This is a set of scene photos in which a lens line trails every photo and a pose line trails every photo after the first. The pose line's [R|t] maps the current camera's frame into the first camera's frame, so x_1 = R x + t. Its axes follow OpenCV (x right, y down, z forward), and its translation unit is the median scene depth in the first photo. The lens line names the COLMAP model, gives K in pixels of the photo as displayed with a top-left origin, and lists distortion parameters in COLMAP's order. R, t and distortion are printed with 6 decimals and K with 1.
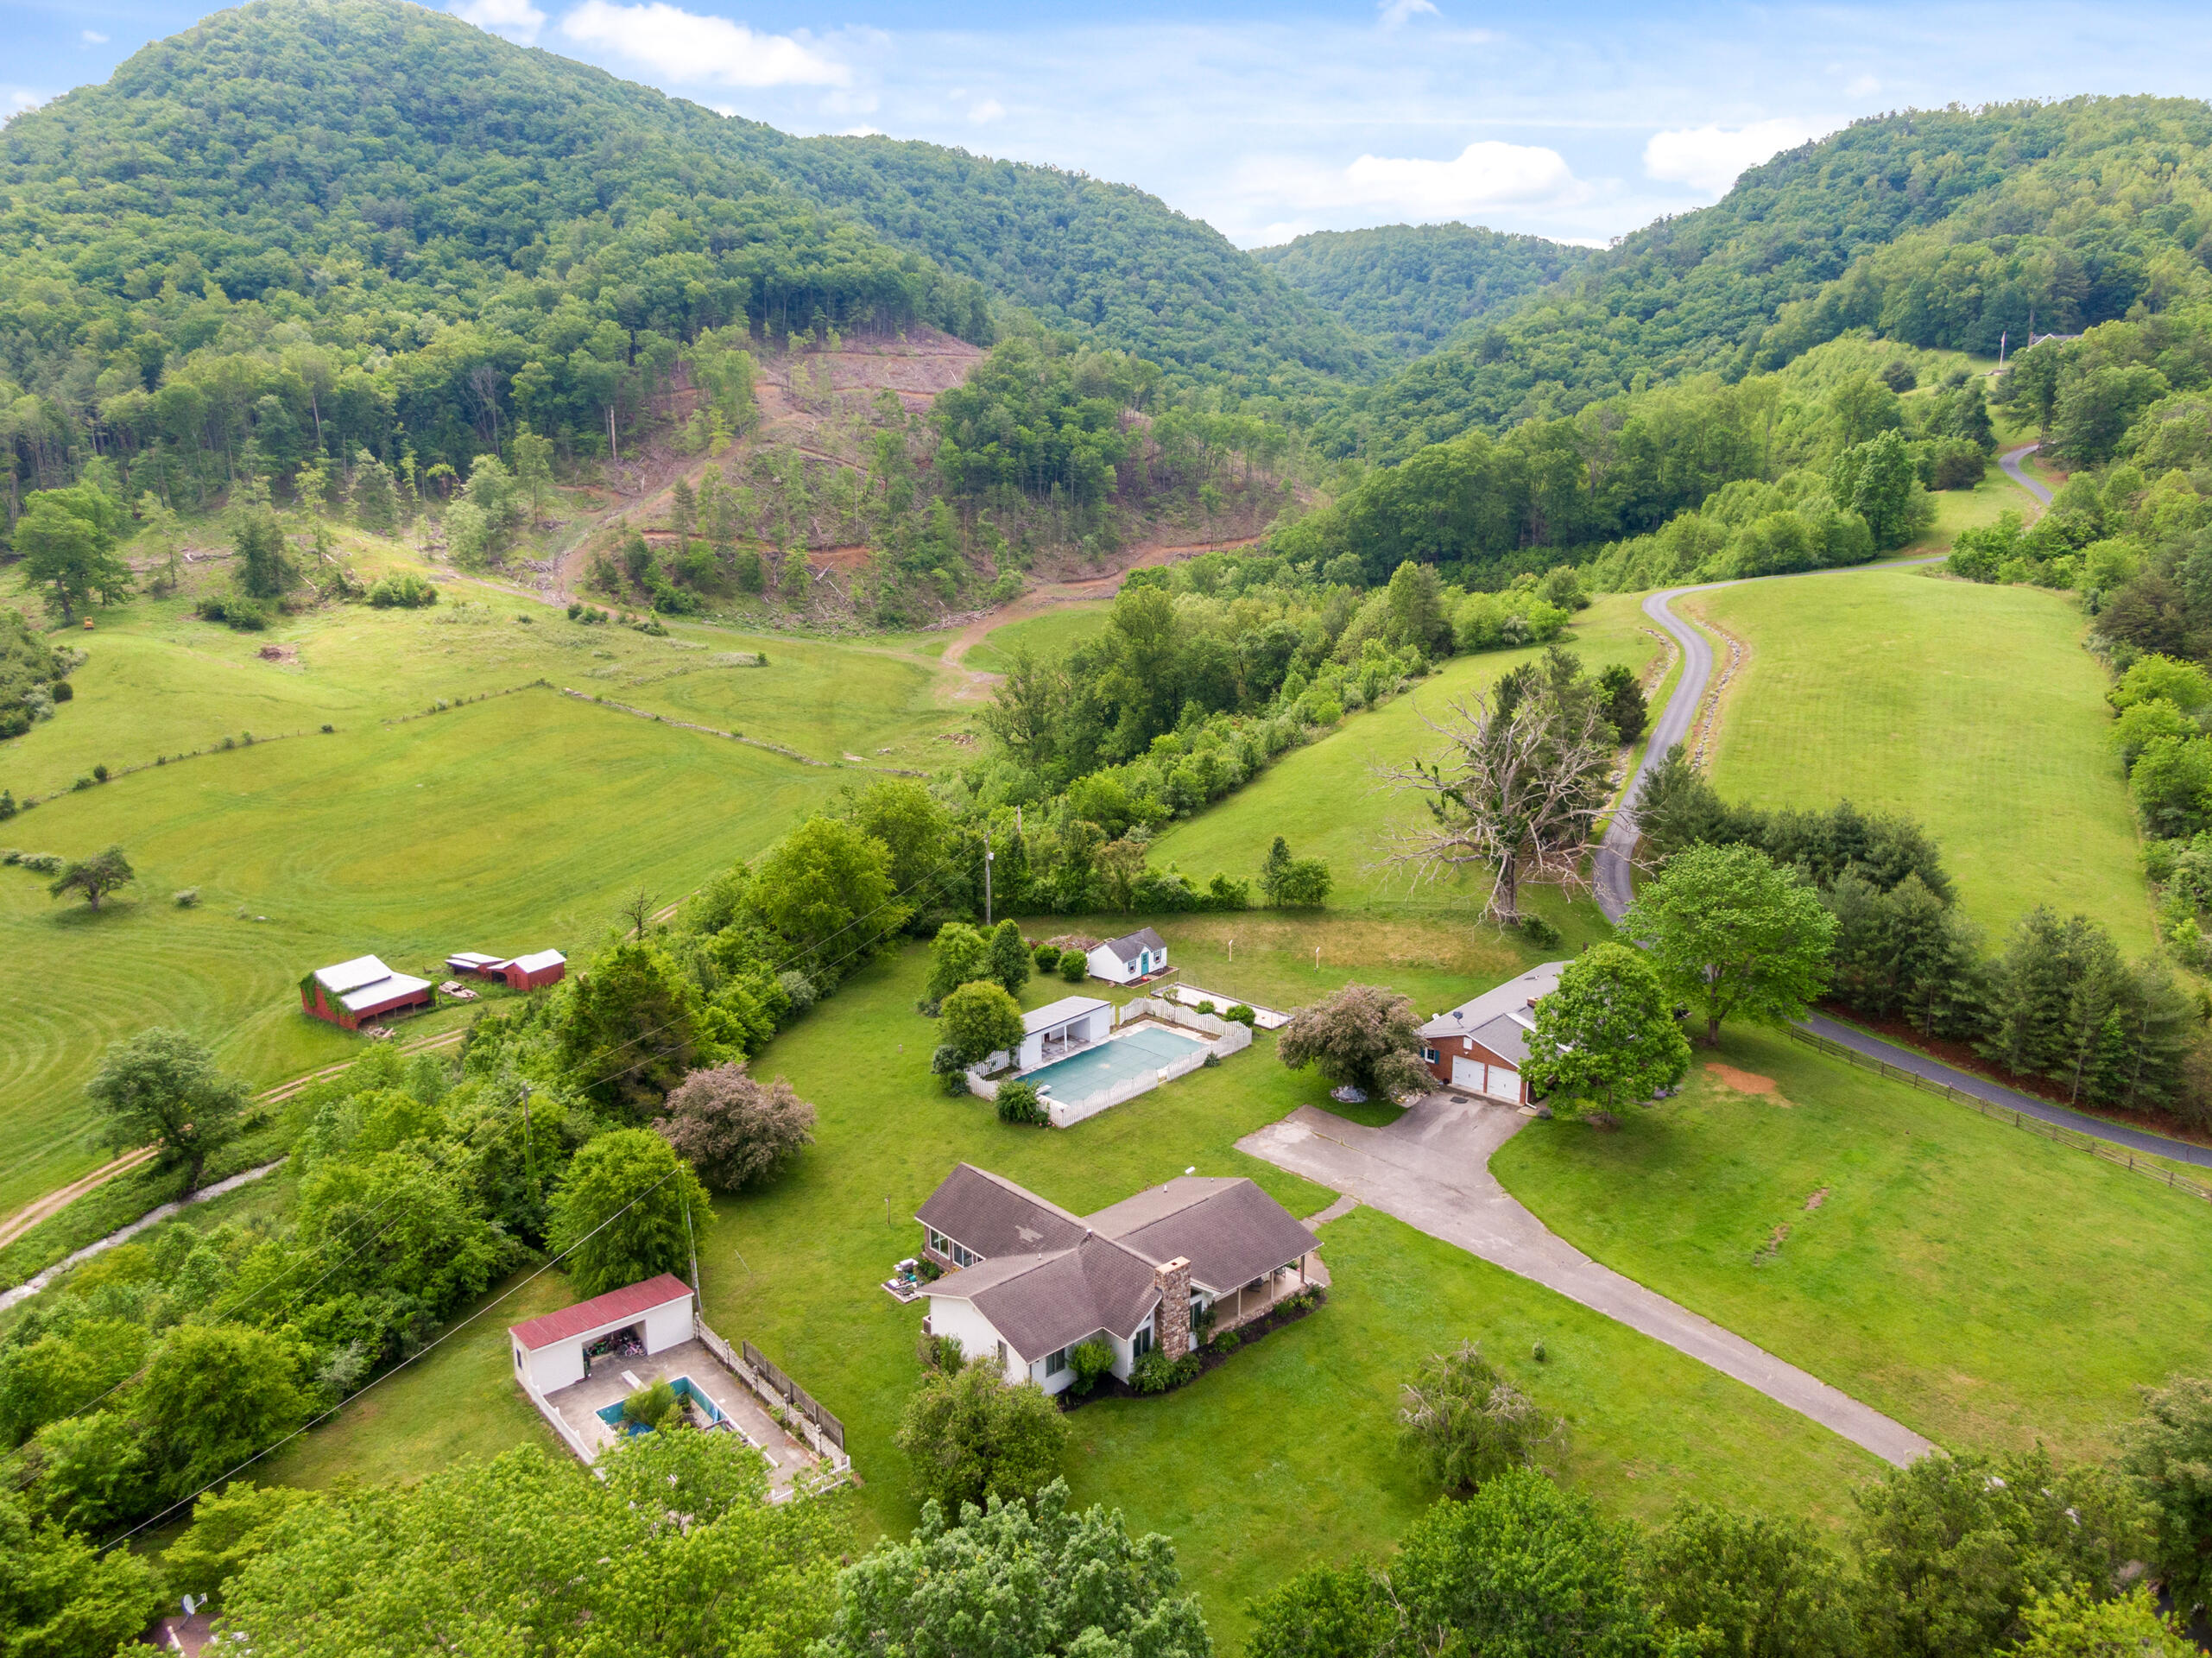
lens RADIAL K [[1591.6, 0, 1105.6], [0, 1591.6, 840.5], [0, 0, 1]] dist [0.057270, -0.076415]
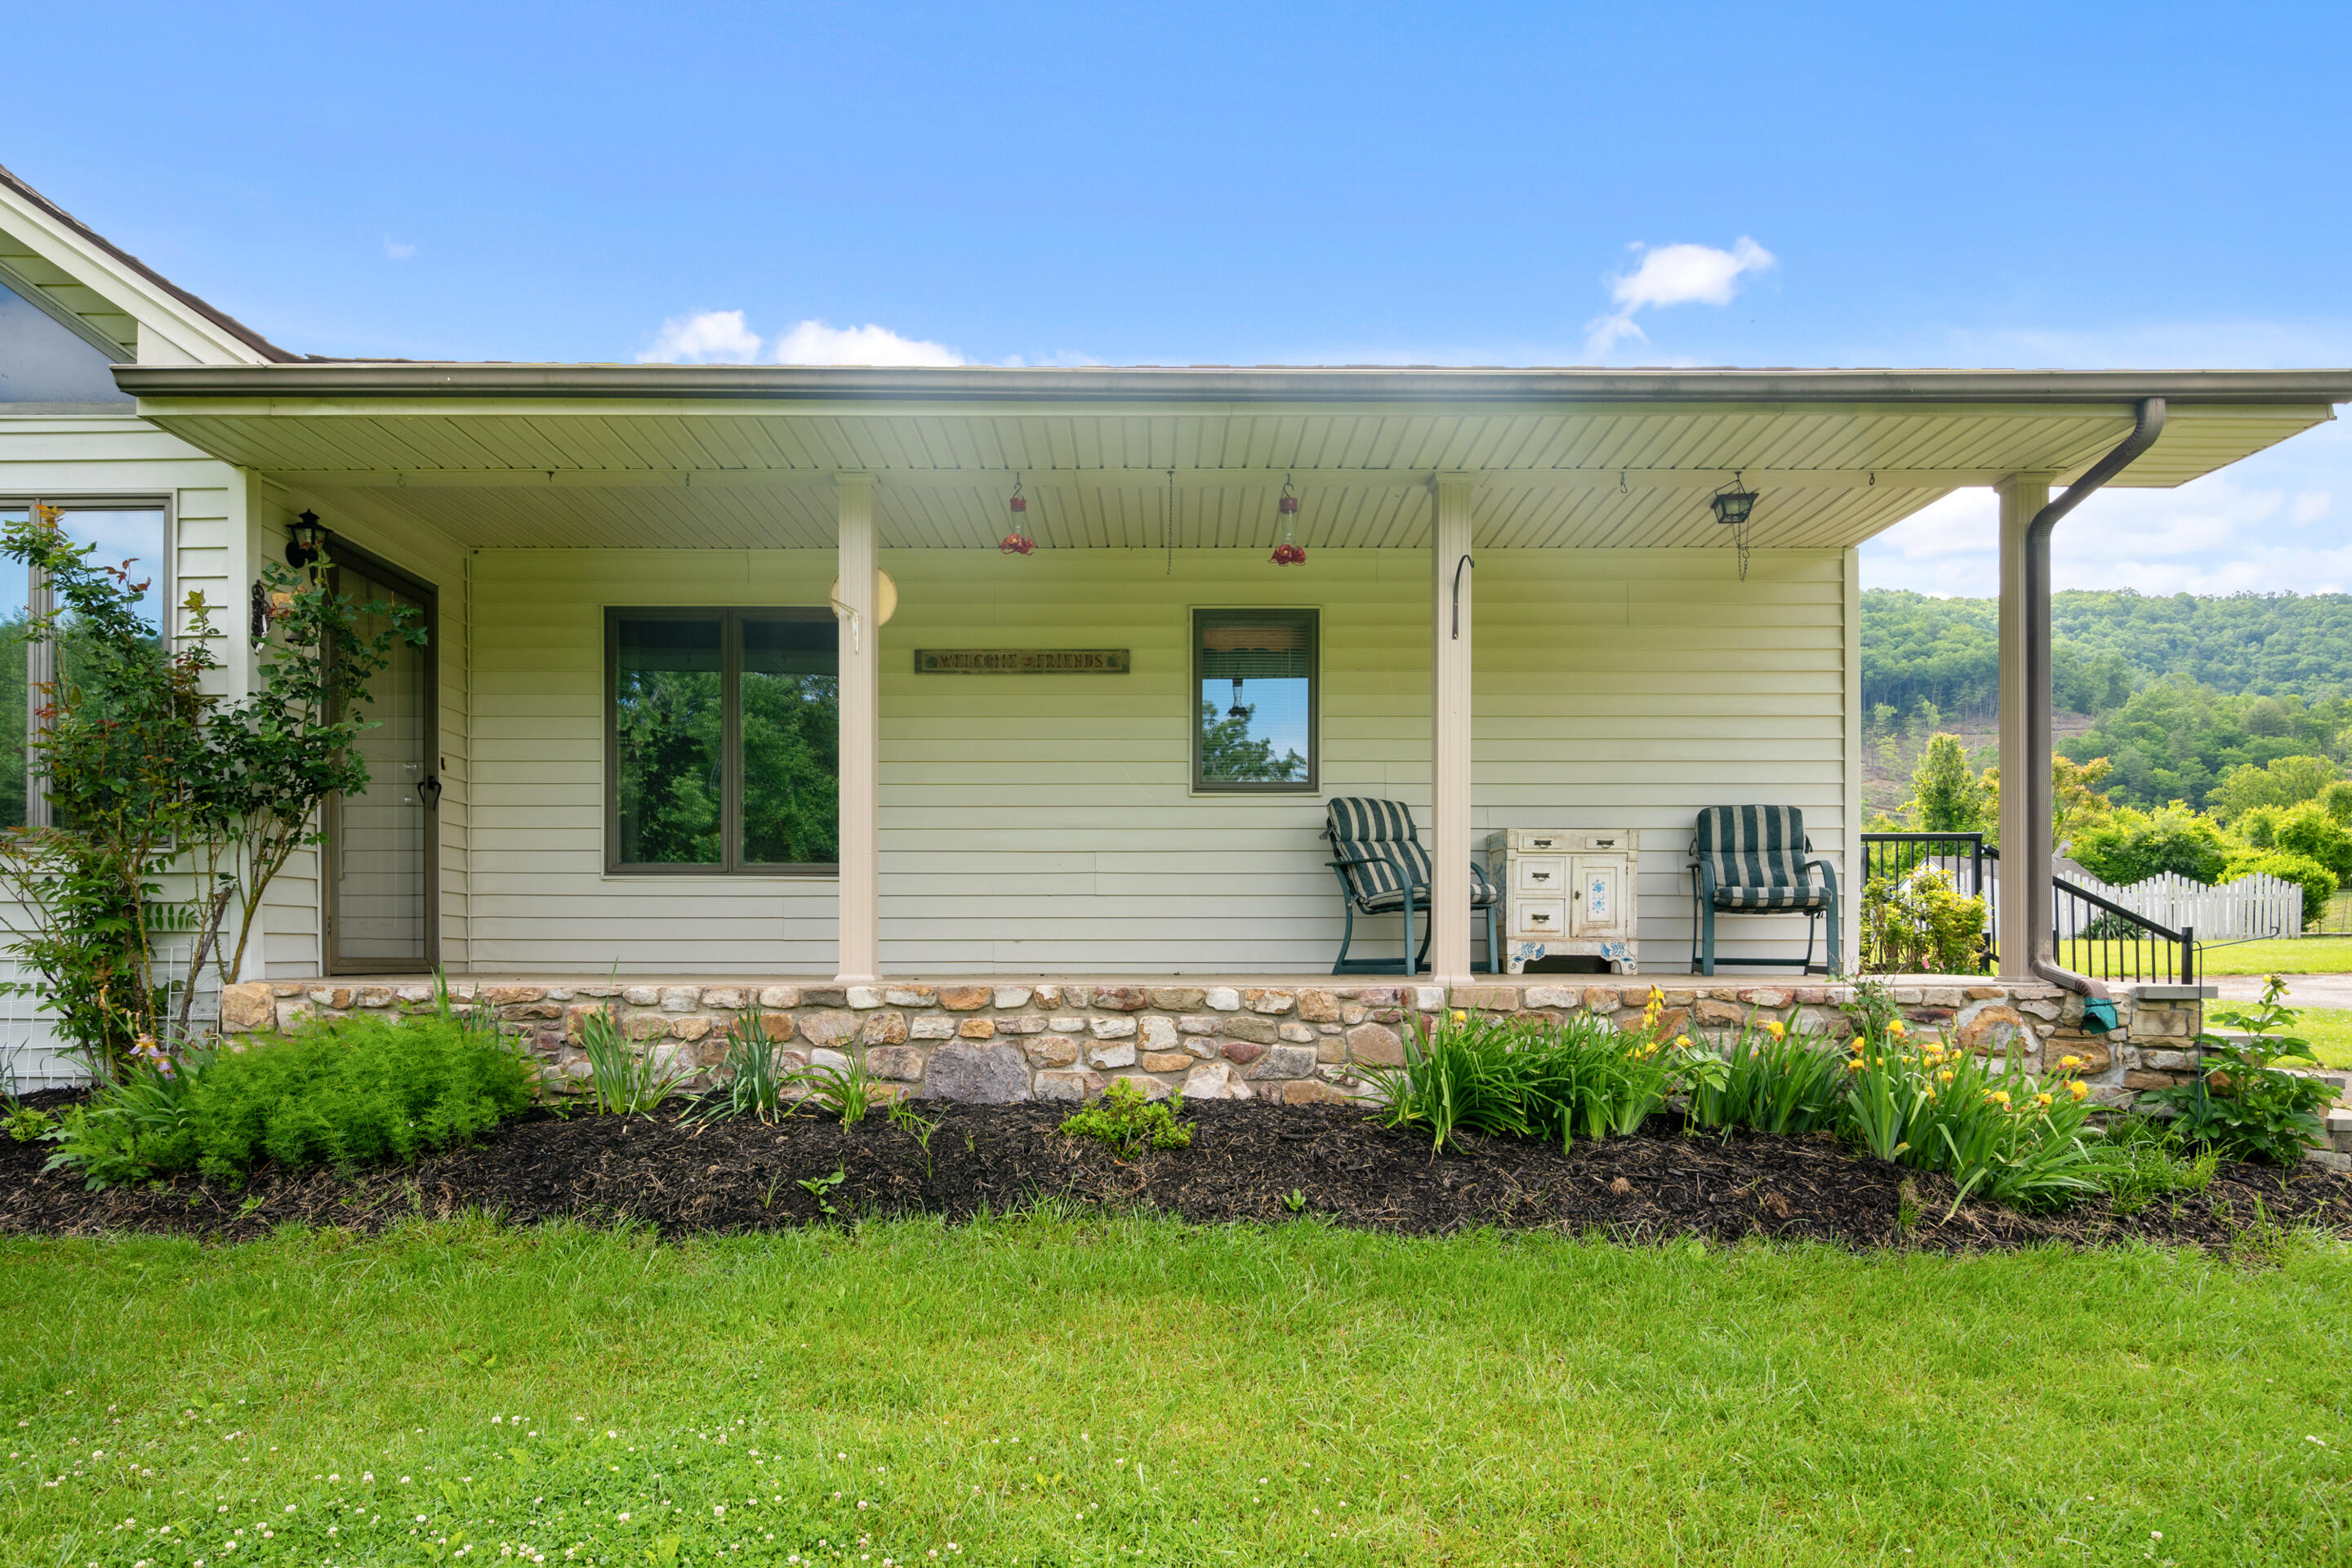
lens RADIAL K [[1315.8, 0, 1156.8], [0, 1315.8, 964.3], [0, 0, 1]] dist [-0.015834, -0.001123]
pose [[0.737671, 0.013745, -0.675021, 0.043681], [-0.170537, 0.971167, -0.166590, 0.096007], [0.653268, 0.238005, 0.718745, 0.303063]]
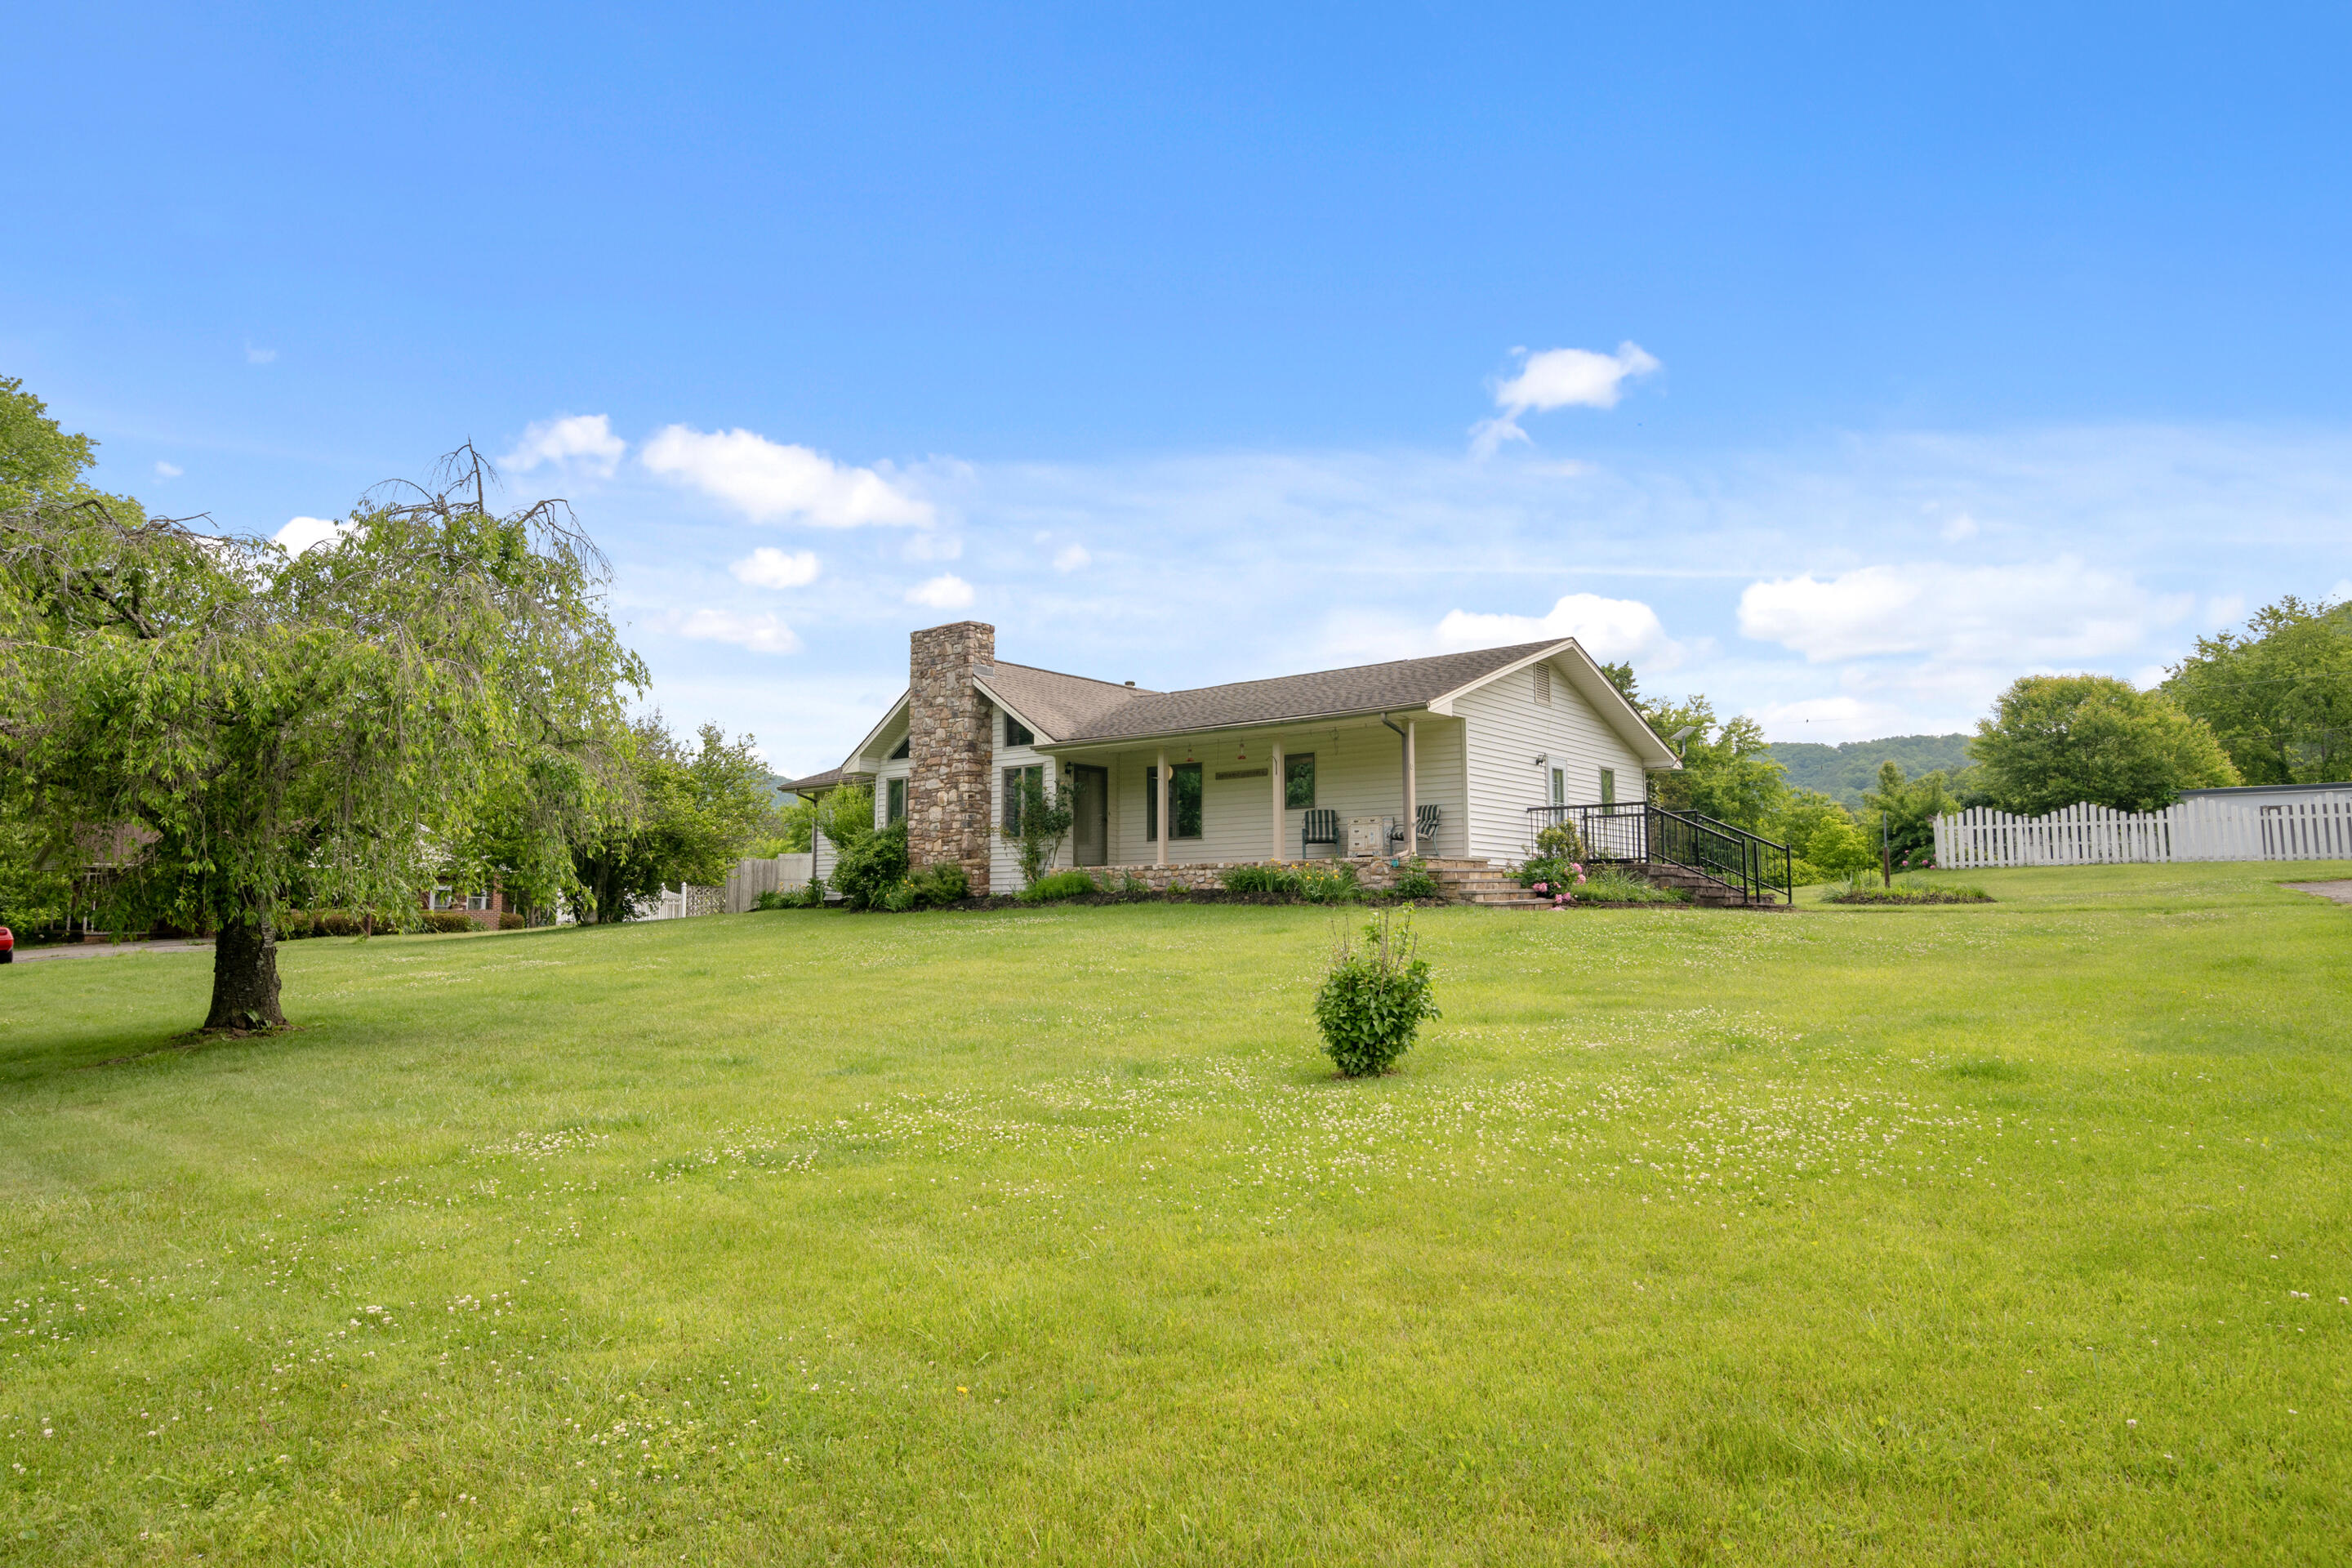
lens RADIAL K [[1397.4, 0, 1176.0], [0, 1397.4, 784.0], [0, 0, 1]] dist [0.002258, 0.001305]
pose [[0.147184, -0.088919, -0.985104, 0.119374], [-0.239456, 0.963121, -0.122712, 0.099698], [0.959686, 0.253950, 0.120464, 0.303254]]
